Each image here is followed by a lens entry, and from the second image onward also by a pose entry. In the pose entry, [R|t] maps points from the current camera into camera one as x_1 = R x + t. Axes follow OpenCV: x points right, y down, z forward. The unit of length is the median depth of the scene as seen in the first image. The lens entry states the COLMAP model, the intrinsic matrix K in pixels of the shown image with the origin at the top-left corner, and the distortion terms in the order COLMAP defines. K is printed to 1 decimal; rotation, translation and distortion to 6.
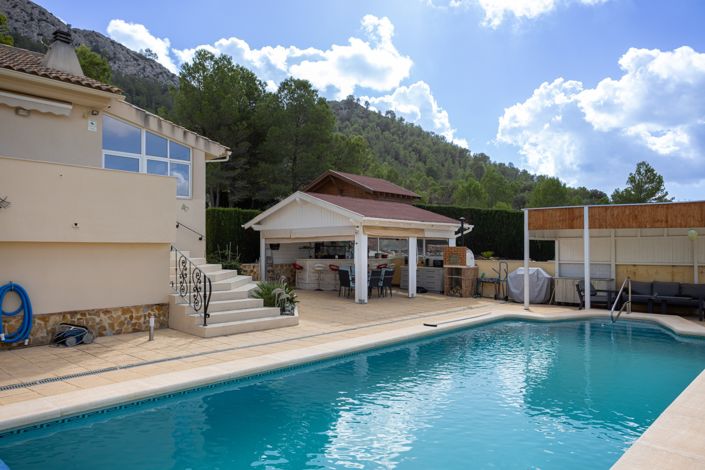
lens RADIAL K [[508.0, 0, 352.5], [0, 508.0, 235.0], [0, 0, 1]] dist [0.000400, 0.000120]
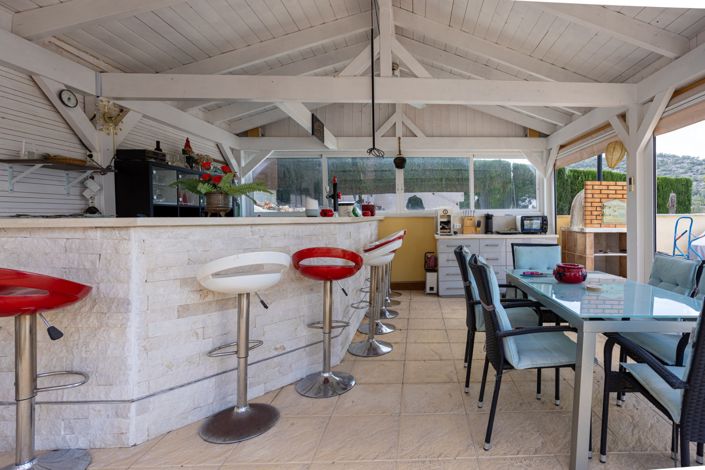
lens RADIAL K [[350.8, 0, 352.7], [0, 350.8, 224.7], [0, 0, 1]] dist [0.000365, 0.000193]
pose [[0.581474, -0.018537, 0.813354, -0.141443], [0.004059, 0.999794, 0.019884, 0.047043], [-0.813555, -0.008261, 0.581430, 0.913709]]
